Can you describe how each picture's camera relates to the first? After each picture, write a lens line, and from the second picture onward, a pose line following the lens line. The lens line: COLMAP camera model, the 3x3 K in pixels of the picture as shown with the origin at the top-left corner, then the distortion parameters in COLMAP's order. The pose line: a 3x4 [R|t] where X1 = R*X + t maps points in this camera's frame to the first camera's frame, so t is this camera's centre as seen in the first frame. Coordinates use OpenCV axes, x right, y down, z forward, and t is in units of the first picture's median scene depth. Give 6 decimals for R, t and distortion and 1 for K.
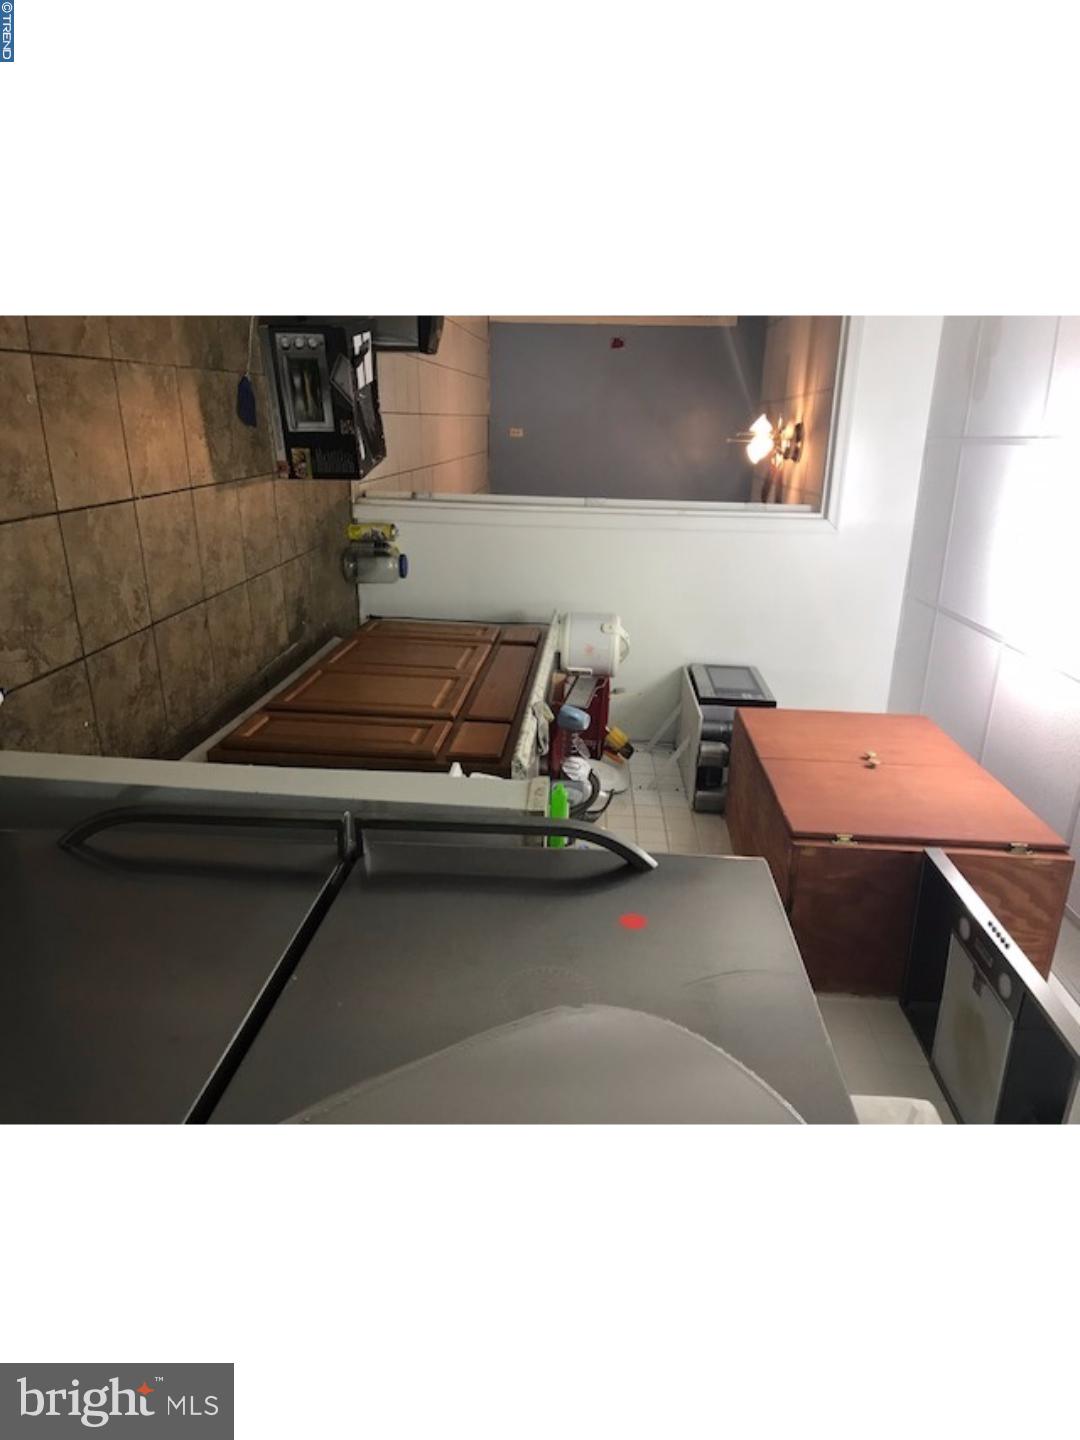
lens RADIAL K [[895.1, 0, 540.0], [0, 895.1, 720.0], [0, 0, 1]] dist [0.034000, -0.000594]
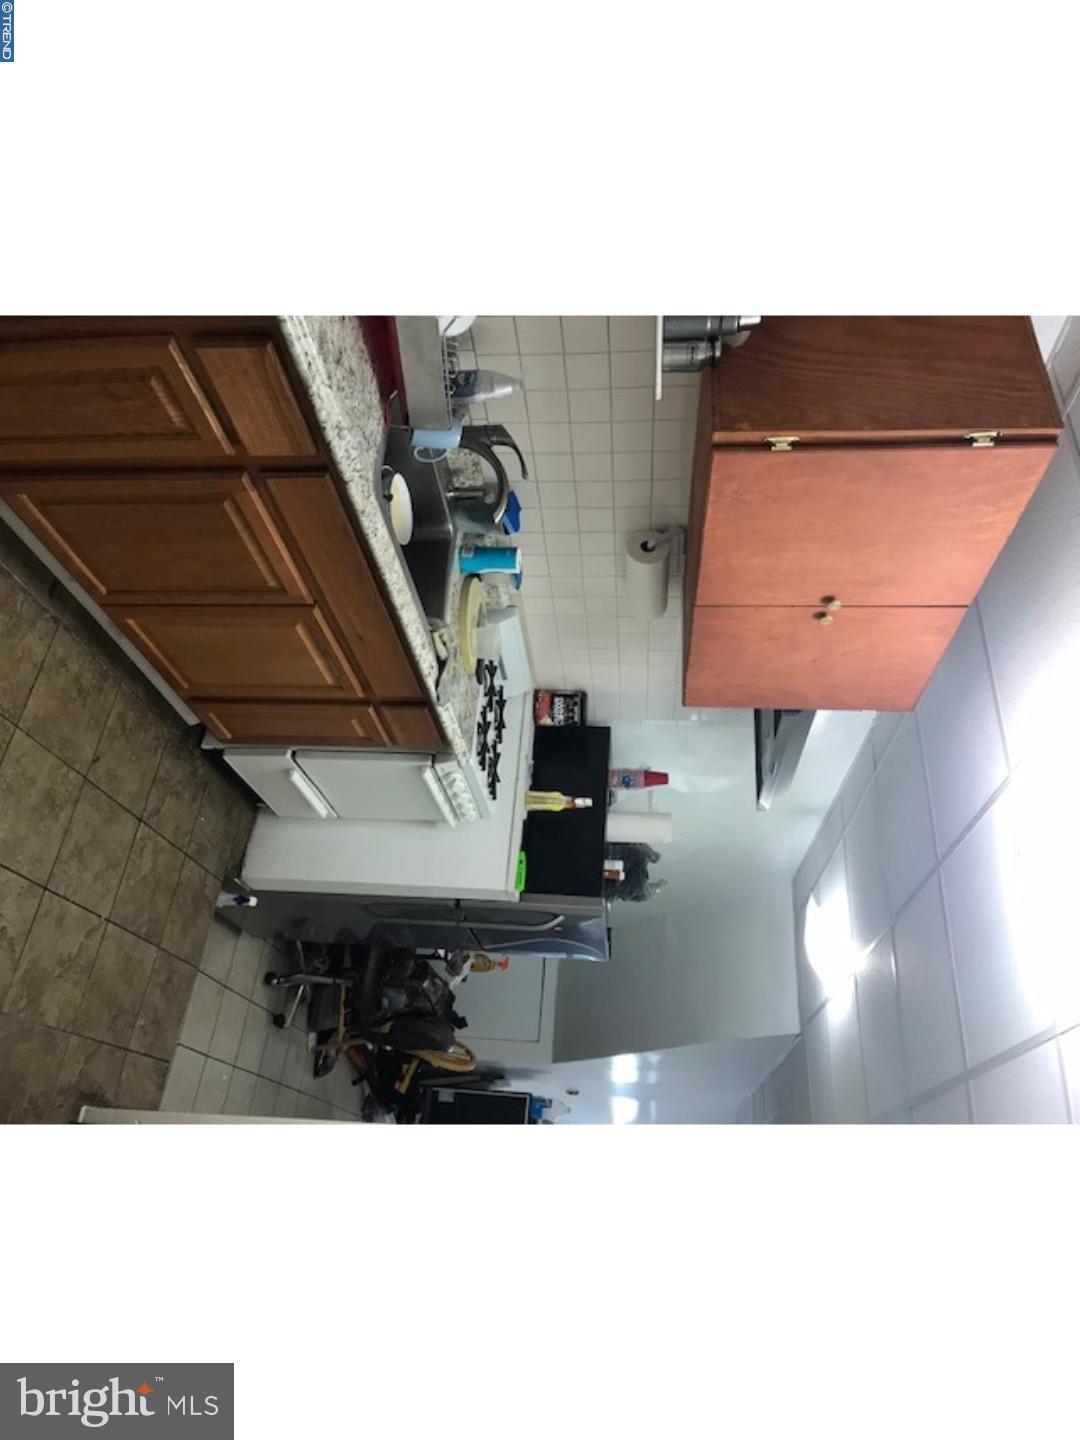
lens RADIAL K [[895.1, 0, 540.0], [0, 895.1, 720.0], [0, 0, 1]] dist [0.034000, -0.000594]
pose [[0.982442, 0.010694, -0.186260, 0.208544], [0.143445, -0.681657, 0.717473, -0.525129], [-0.119293, -0.731593, -0.671223, 1.204845]]
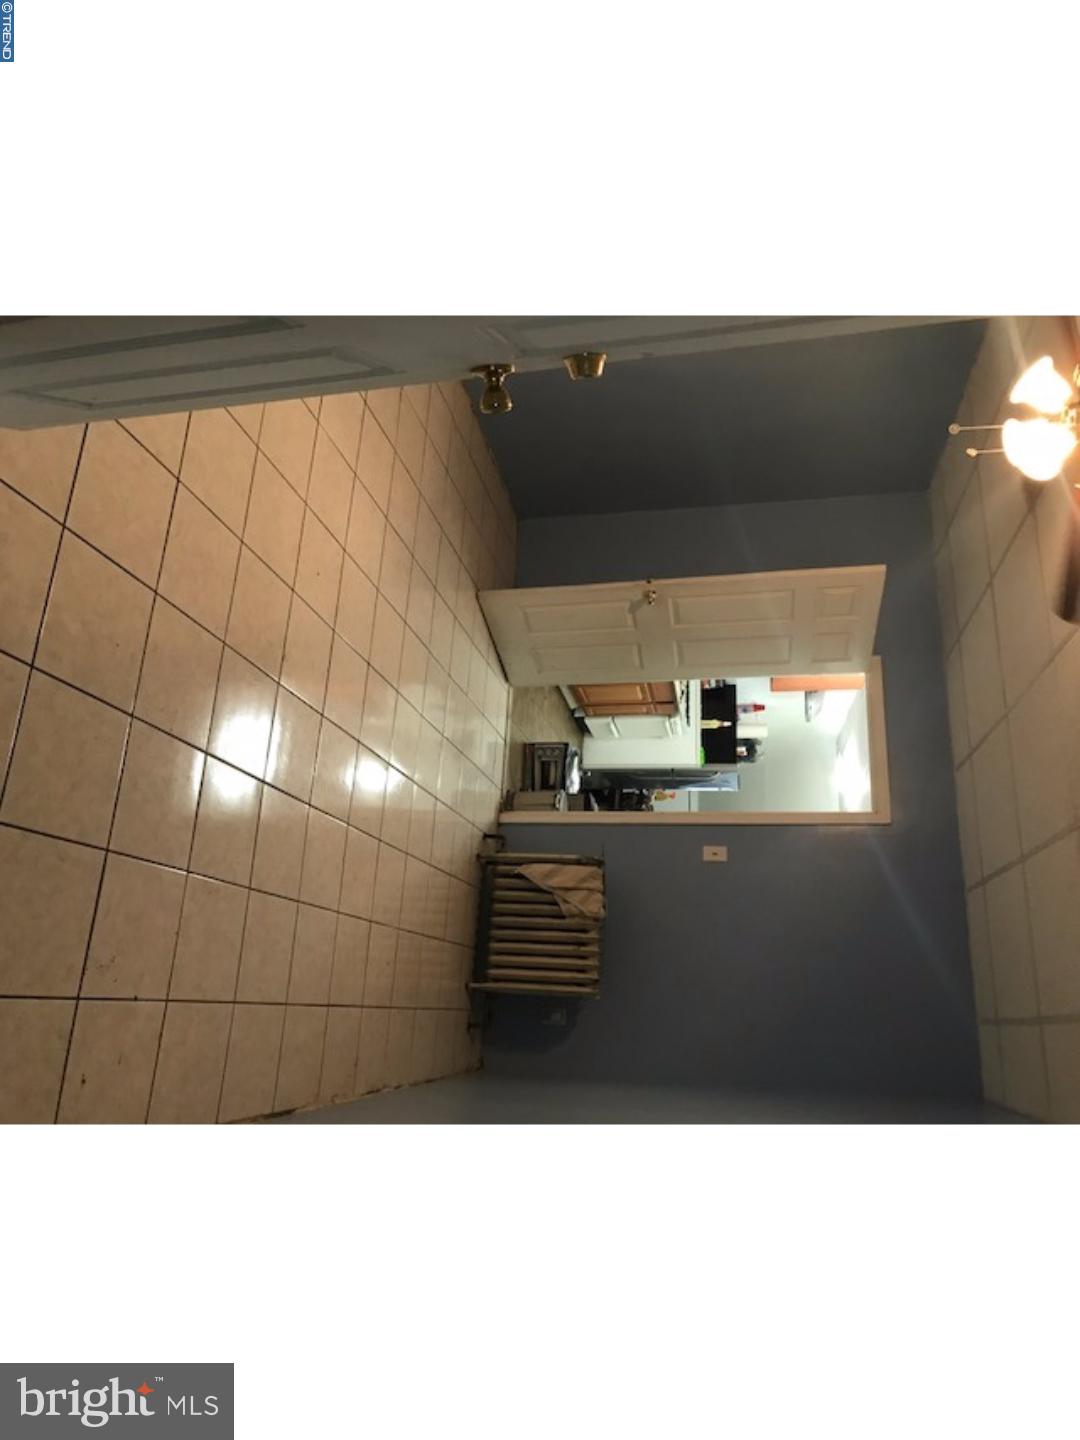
lens RADIAL K [[895.1, 0, 540.0], [0, 895.1, 720.0], [0, 0, 1]] dist [0.034000, -0.000594]
pose [[0.957717, -0.017079, -0.287205, 0.269874], [0.156855, -0.805846, 0.570972, -1.224869], [-0.241195, -0.591879, -0.769093, 2.323822]]
